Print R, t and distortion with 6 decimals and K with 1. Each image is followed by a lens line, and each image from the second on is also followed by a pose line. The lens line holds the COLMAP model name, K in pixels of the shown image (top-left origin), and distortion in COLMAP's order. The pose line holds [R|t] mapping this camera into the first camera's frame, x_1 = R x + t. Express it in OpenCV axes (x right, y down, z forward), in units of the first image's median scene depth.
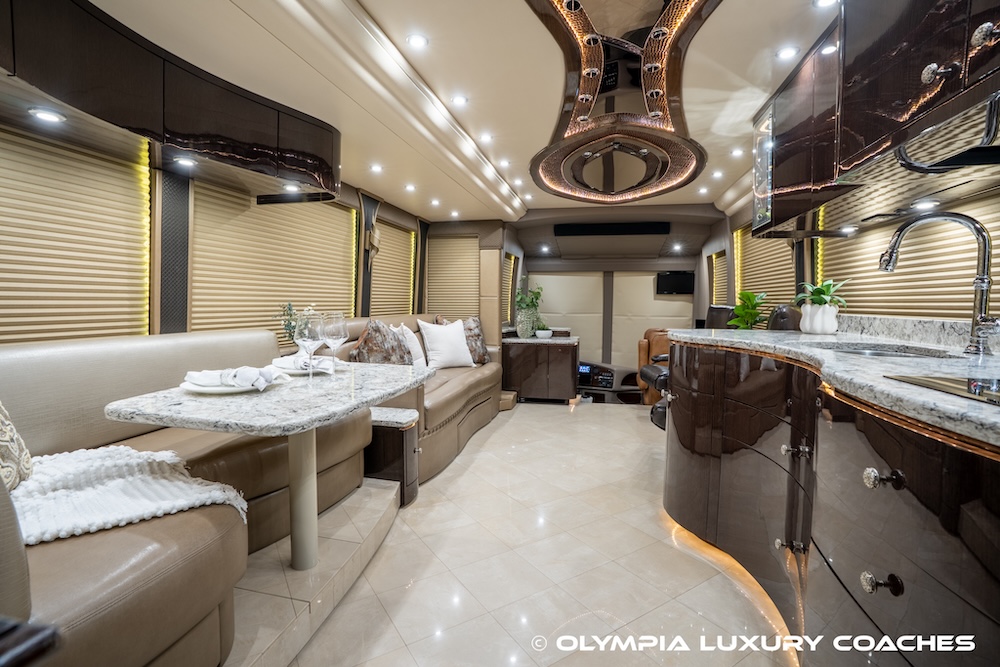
lens RADIAL K [[464.8, 0, 500.6], [0, 464.8, 328.6], [0, 0, 1]] dist [-0.068372, 0.025630]
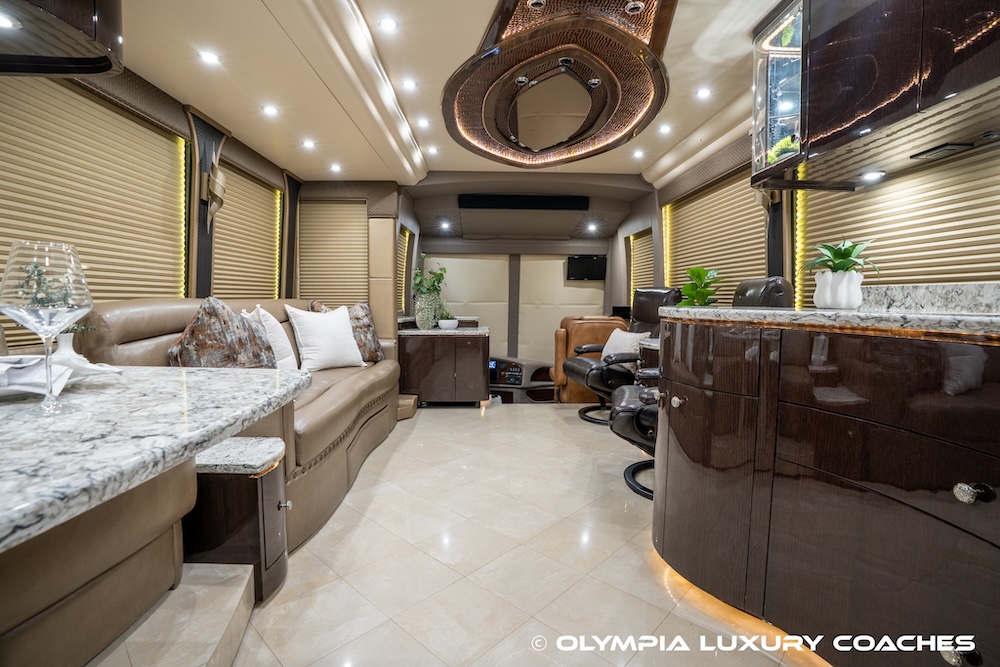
lens RADIAL K [[464.8, 0, 500.6], [0, 464.8, 328.6], [0, 0, 1]] dist [-0.068372, 0.025630]
pose [[0.968514, -0.015631, 0.248467, -0.028272], [0.013581, 0.999858, 0.009962, 0.015453], [-0.248588, -0.006274, 0.968589, 0.205941]]
